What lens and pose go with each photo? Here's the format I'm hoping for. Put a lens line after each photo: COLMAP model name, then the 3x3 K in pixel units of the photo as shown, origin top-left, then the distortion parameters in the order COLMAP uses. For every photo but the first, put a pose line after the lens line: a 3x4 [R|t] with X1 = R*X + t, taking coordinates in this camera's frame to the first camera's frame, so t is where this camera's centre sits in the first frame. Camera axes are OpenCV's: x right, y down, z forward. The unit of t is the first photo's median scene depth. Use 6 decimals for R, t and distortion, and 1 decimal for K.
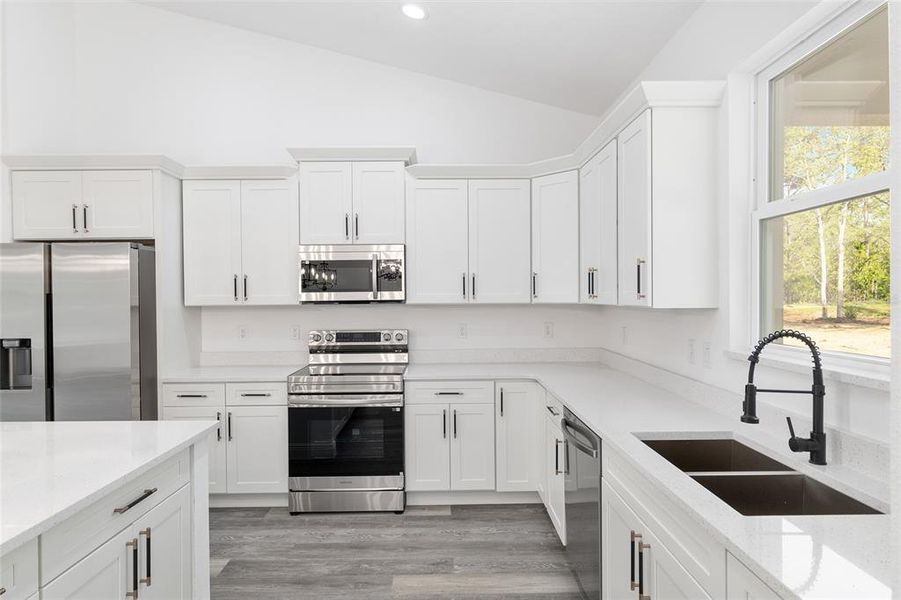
lens RADIAL K [[517.2, 0, 449.5], [0, 517.2, 301.3], [0, 0, 1]] dist [-0.001349, -0.001032]
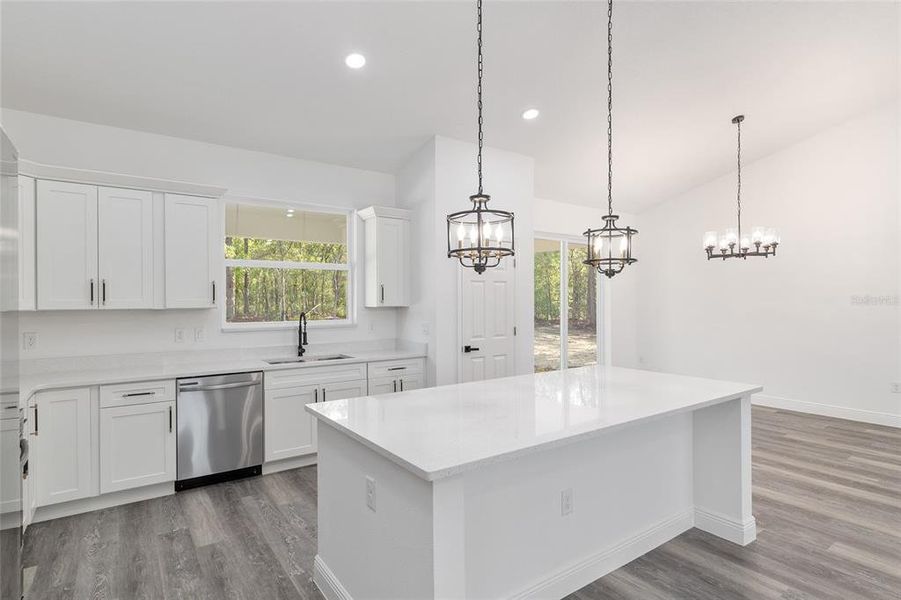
lens RADIAL K [[469.2, 0, 448.3], [0, 469.2, 299.9], [0, 0, 1]] dist [-0.001305, -0.000678]
pose [[-0.560028, 0.009863, 0.828415, -0.998083], [0.017715, 0.999843, 0.000072, -0.002392], [-0.828284, 0.014716, -0.560115, 0.871306]]
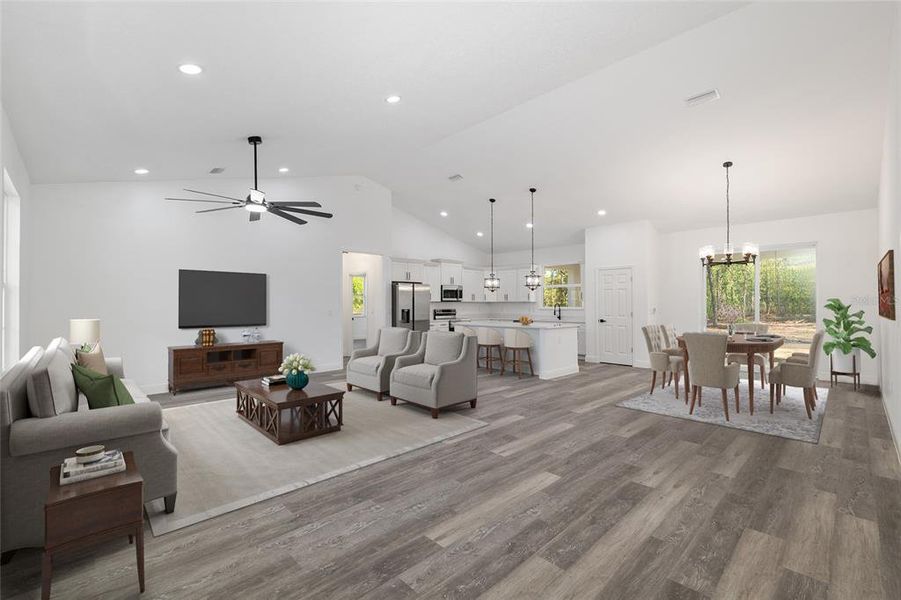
lens RADIAL K [[390.5, 0, 450.5], [0, 390.5, 300.0], [0, 0, 1]] dist [-0.002086, -0.000309]
pose [[0.730263, 0.014338, 0.683016, -2.326301], [0.002492, 0.999717, -0.023651, 0.067059], [-0.683162, 0.018973, 0.730020, -1.145584]]
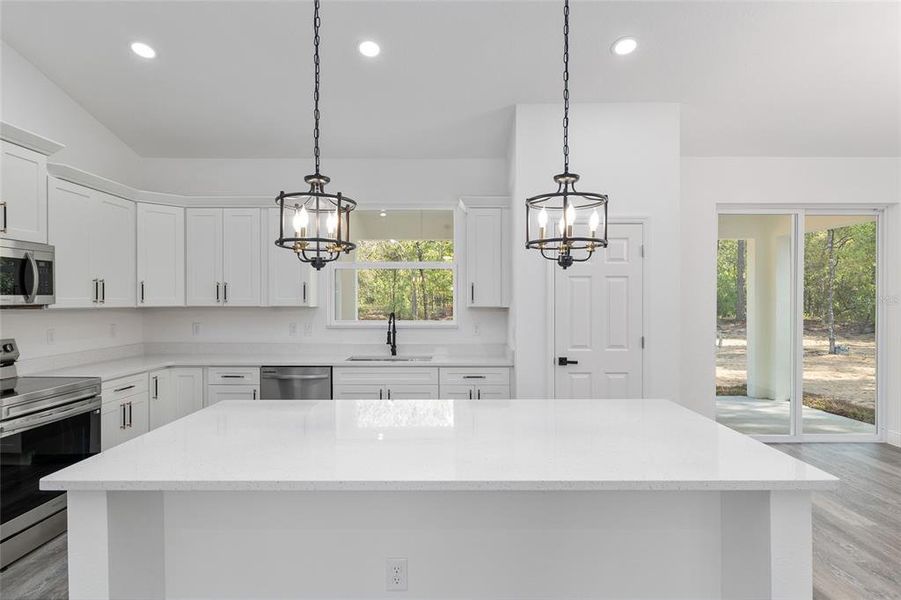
lens RADIAL K [[492.8, 0, 449.5], [0, 492.8, 299.6], [0, 0, 1]] dist [0.000347, -0.000445]
pose [[0.024416, 0.008739, 0.999664, -1.060043], [0.010413, 0.999905, -0.008996, 0.004998], [-0.999648, 0.010629, 0.024322, 0.282516]]
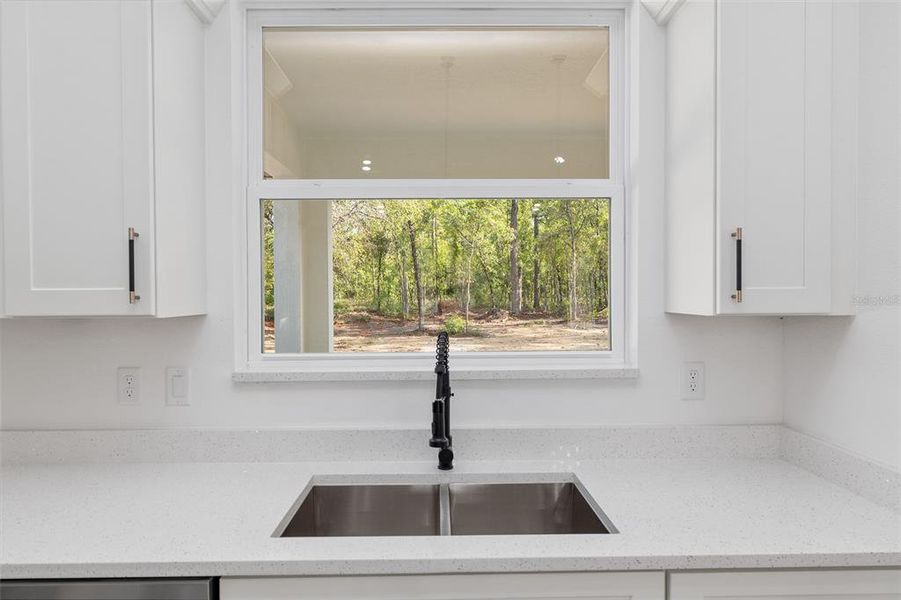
lens RADIAL K [[532.7, 0, 447.9], [0, 532.7, 299.5], [0, 0, 1]] dist [0.002070, 0.000252]
pose [[0.000947, -0.003698, 0.999993, -0.135308], [0.016582, 0.999856, 0.003682, -0.003322], [-0.999862, 0.016579, 0.001008, 0.470594]]
